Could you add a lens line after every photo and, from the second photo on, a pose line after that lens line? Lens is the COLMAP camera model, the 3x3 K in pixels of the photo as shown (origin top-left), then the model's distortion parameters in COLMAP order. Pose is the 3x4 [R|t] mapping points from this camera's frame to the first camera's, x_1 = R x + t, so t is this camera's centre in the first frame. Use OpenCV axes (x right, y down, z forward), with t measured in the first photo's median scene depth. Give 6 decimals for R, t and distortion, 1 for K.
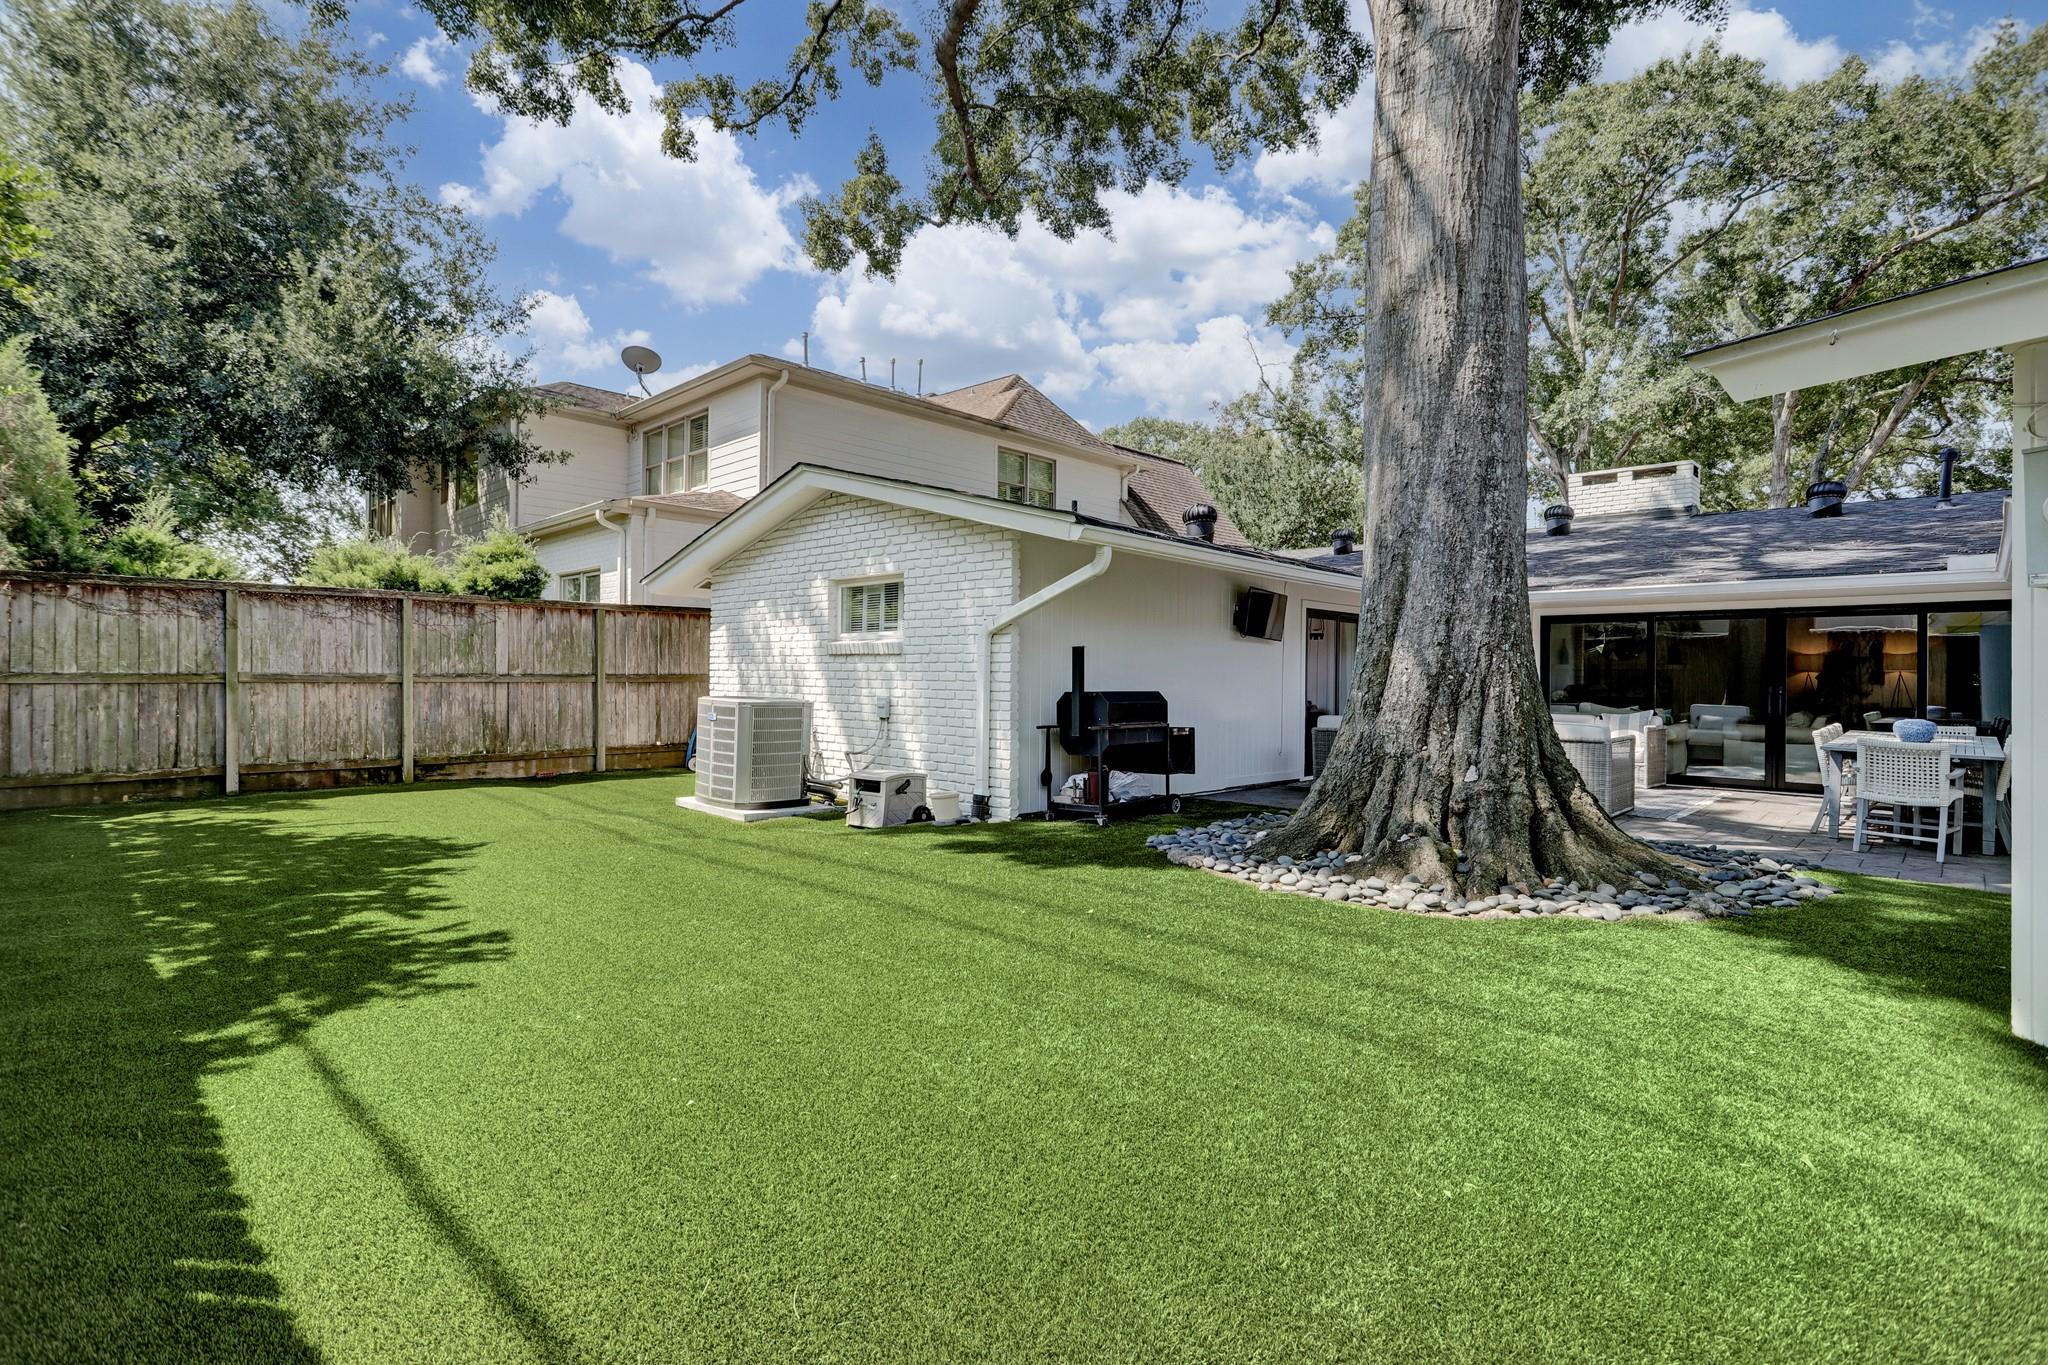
lens RADIAL K [[993.4, 0, 1022.1], [0, 993.4, 679.6], [0, 0, 1]] dist [-0.006802, 0.004196]
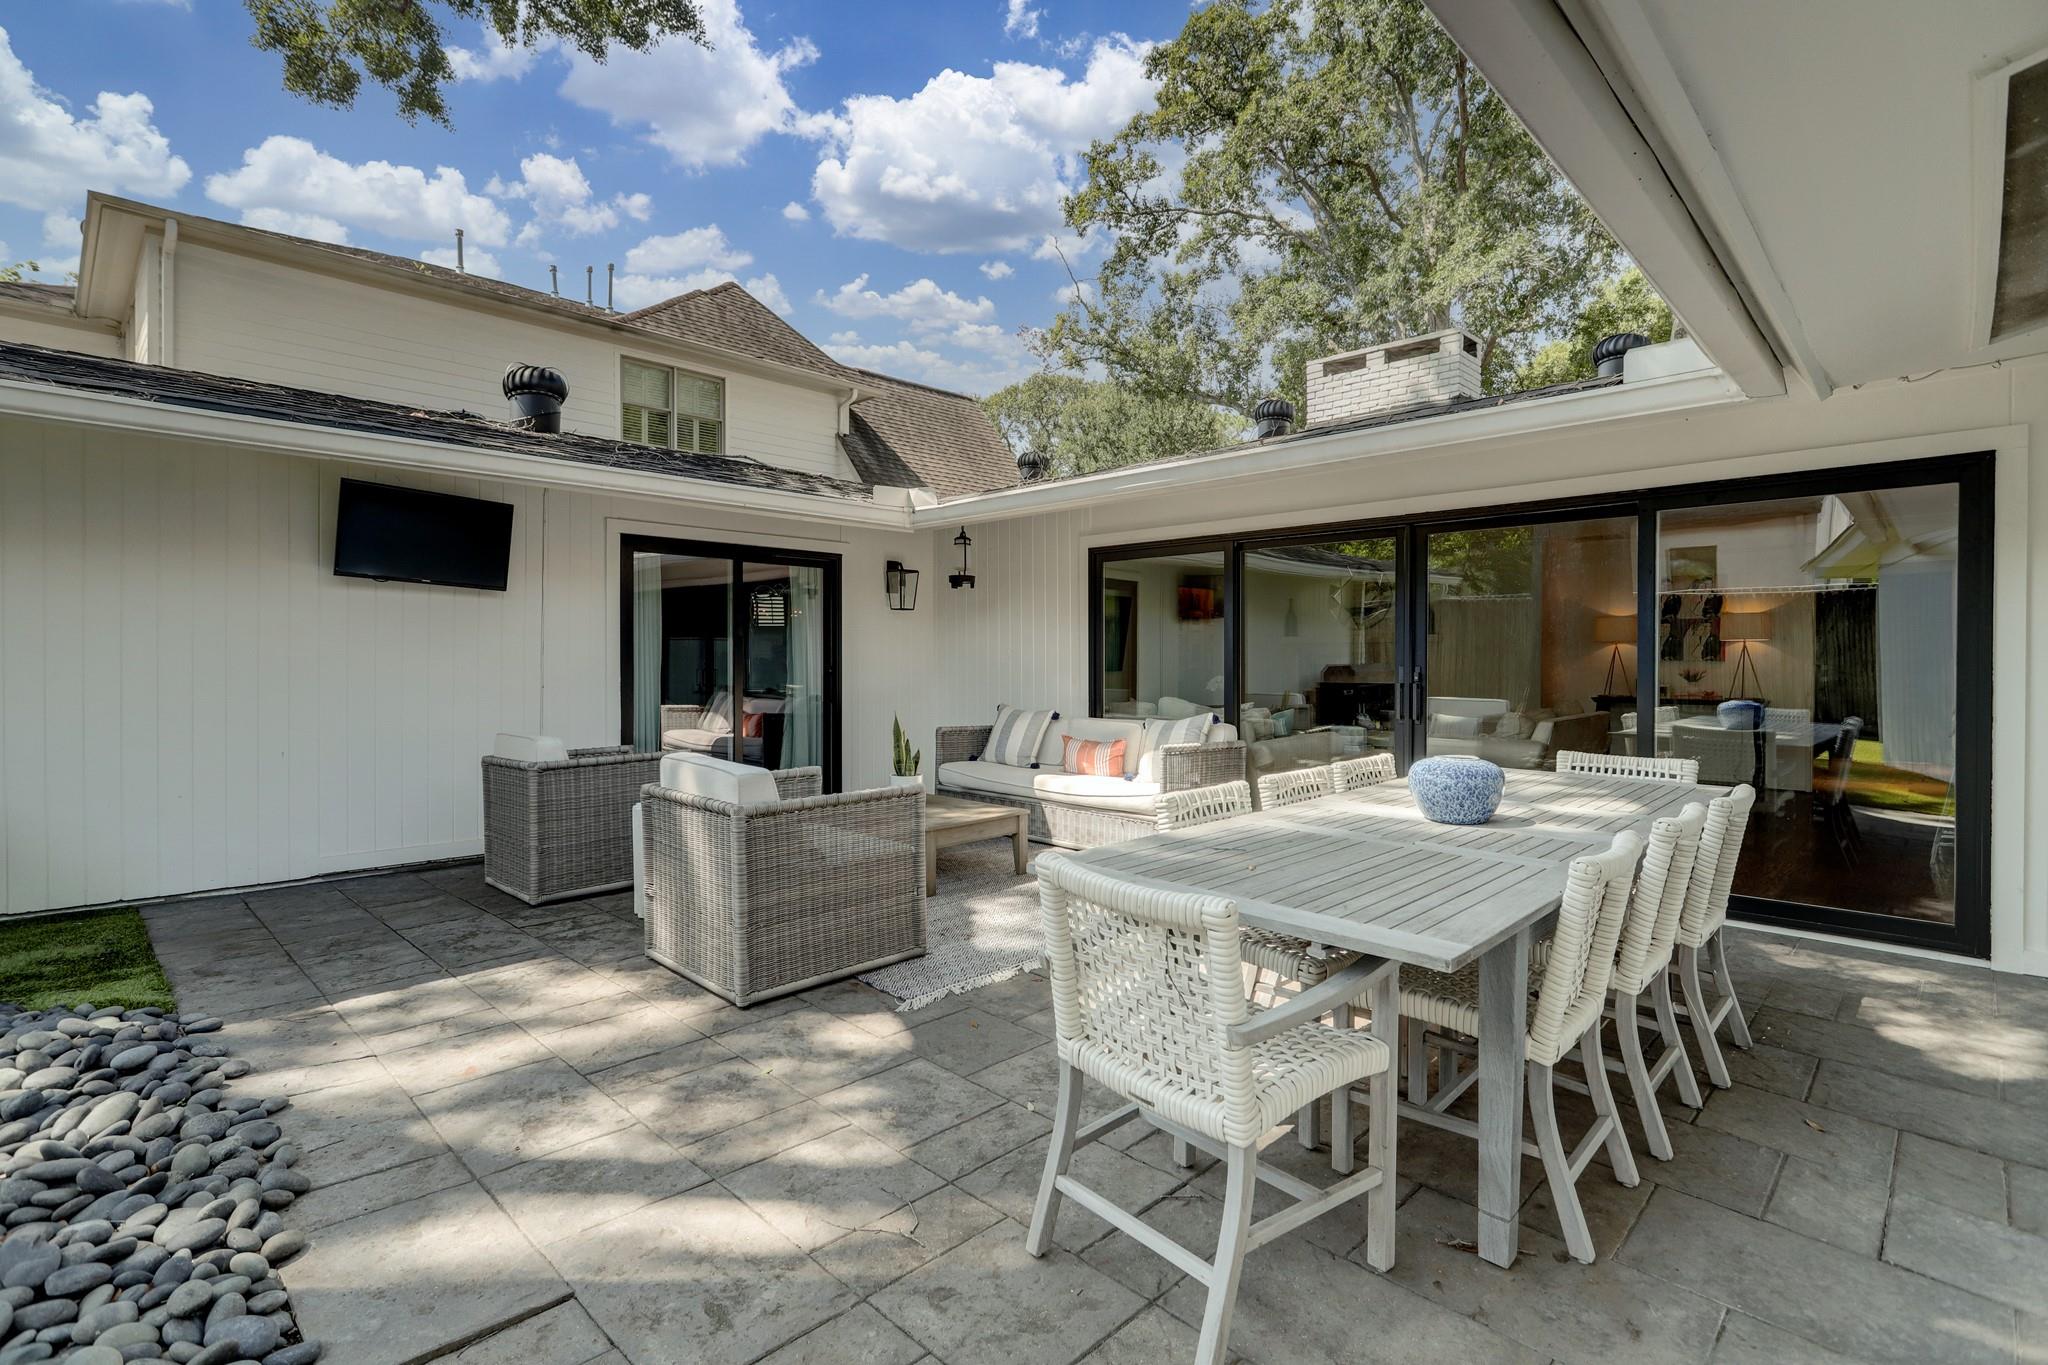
lens RADIAL K [[993.4, 0, 1025.6], [0, 993.4, 683.4], [0, 0, 1]] dist [-0.006802, 0.004196]
pose [[0.999885, -0.011742, 0.009546, 0.300138], [0.011513, 0.999653, 0.023712, 0.000223], [-0.009821, -0.023600, 0.999673, 0.261903]]
